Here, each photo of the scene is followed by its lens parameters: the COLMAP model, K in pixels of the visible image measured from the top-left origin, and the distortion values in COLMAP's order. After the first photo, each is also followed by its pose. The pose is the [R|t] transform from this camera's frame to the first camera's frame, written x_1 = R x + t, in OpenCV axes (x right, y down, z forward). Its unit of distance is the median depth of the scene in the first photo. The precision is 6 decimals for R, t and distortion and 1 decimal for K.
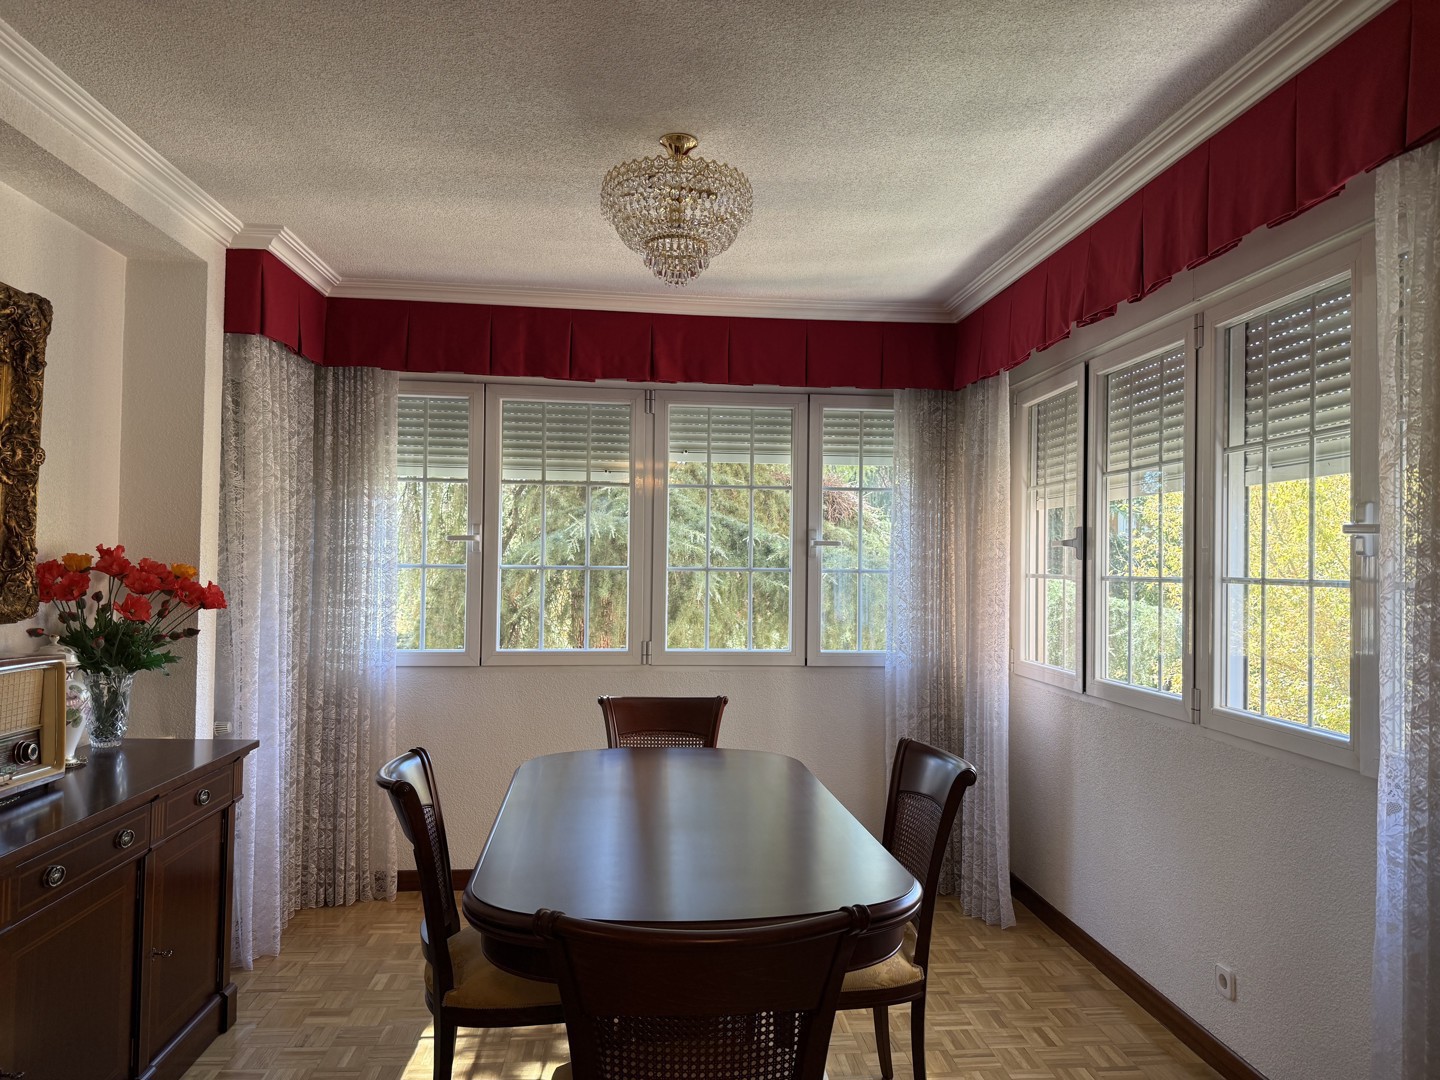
lens RADIAL K [[1037.9, 0, 720.0], [0, 1037.9, 540.0], [0, 0, 1]] dist [-0.002289, -0.001849]
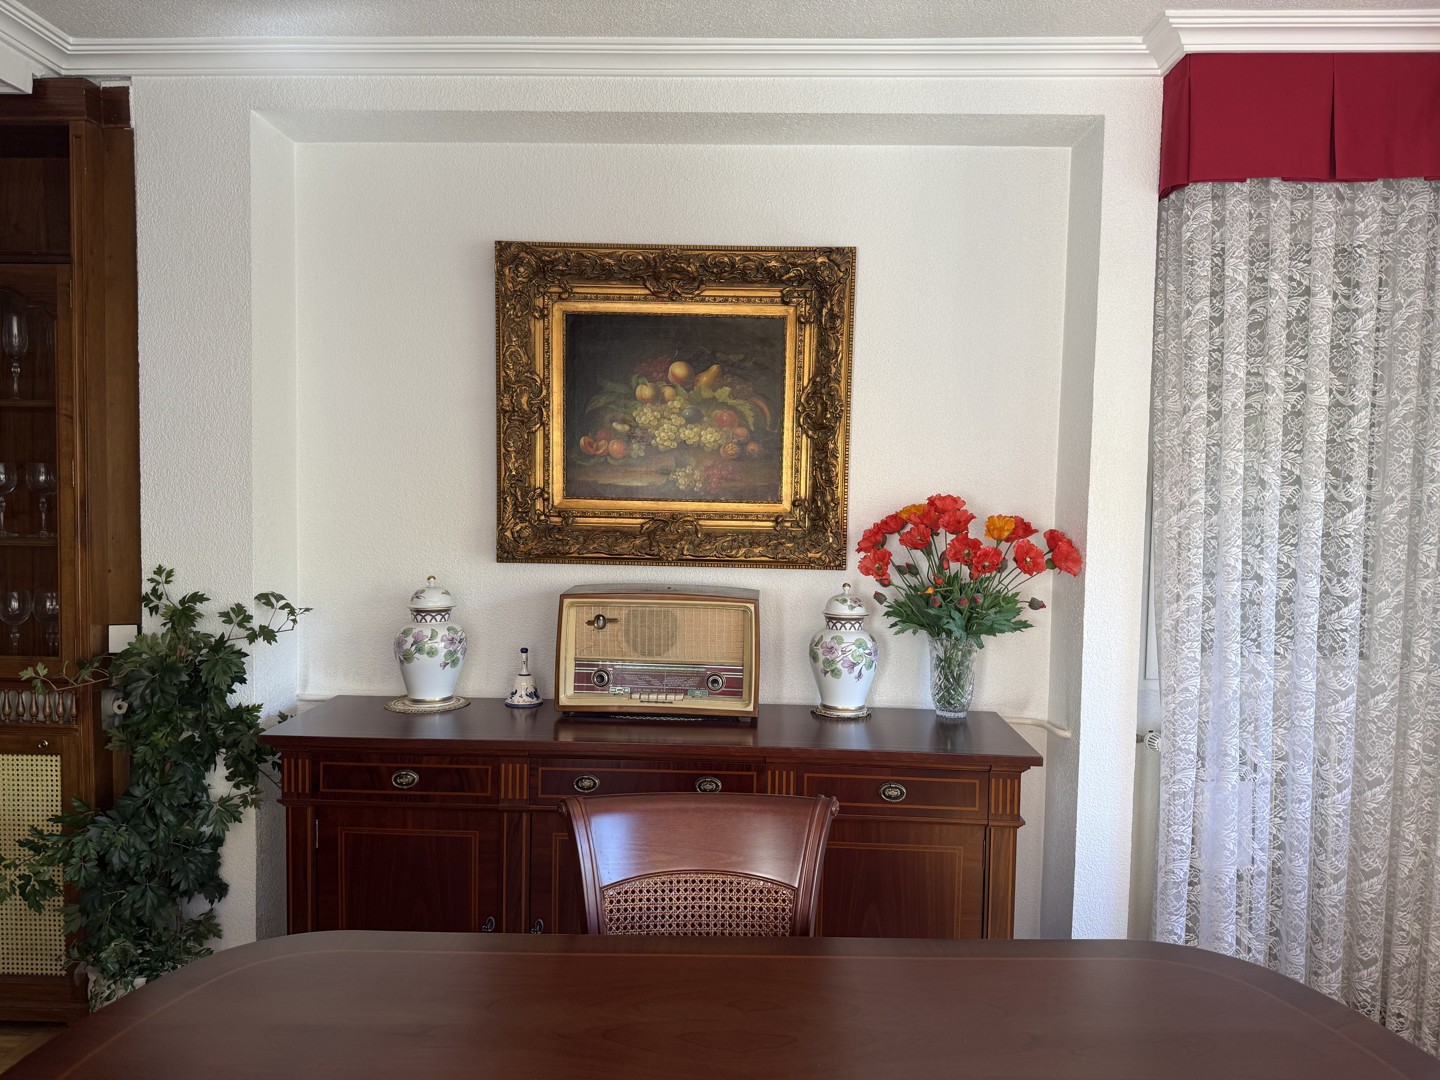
lens RADIAL K [[1037.9, 0, 720.0], [0, 1037.9, 540.0], [0, 0, 1]] dist [-0.002289, -0.001849]
pose [[-0.126017, 0.044688, -0.991021, 0.305049], [0.008889, 0.998996, 0.043918, 0.002502], [0.991988, -0.003275, -0.126288, 0.831999]]
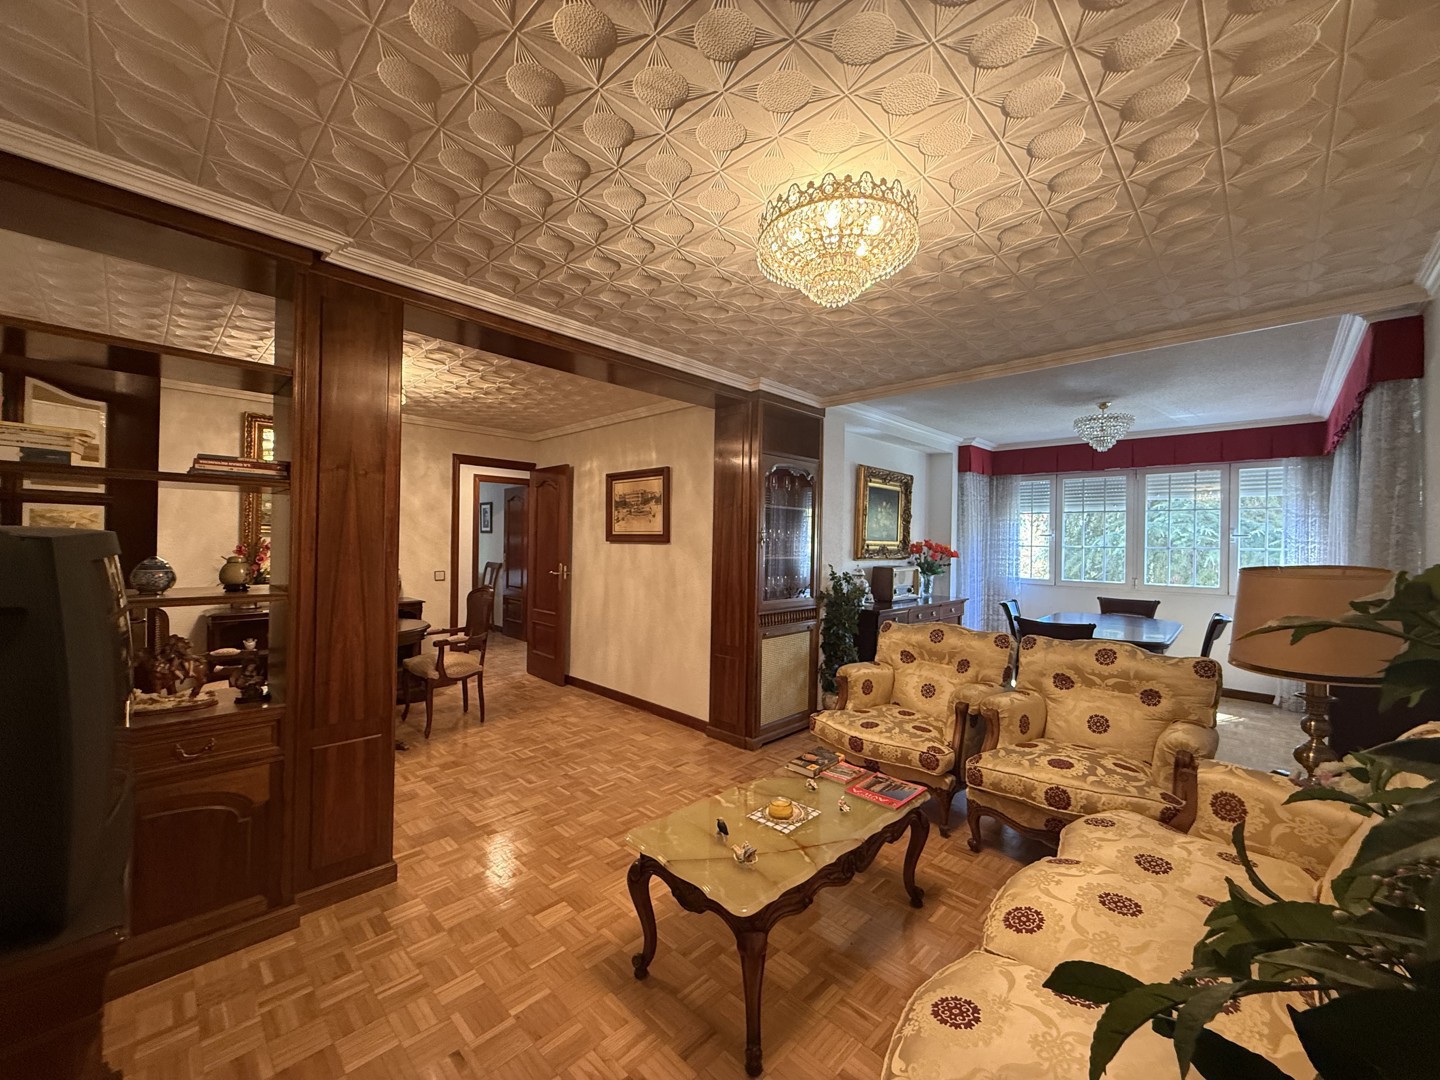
lens RADIAL K [[573.0, 0, 720.0], [0, 573.0, 540.0], [0, 0, 1]] dist [0.000244, 0.000009]
pose [[0.662174, -0.004209, -0.749338, 0.382155], [0.012512, 0.999907, 0.005439, -0.011380], [0.749246, -0.012977, 0.662165, -0.766659]]
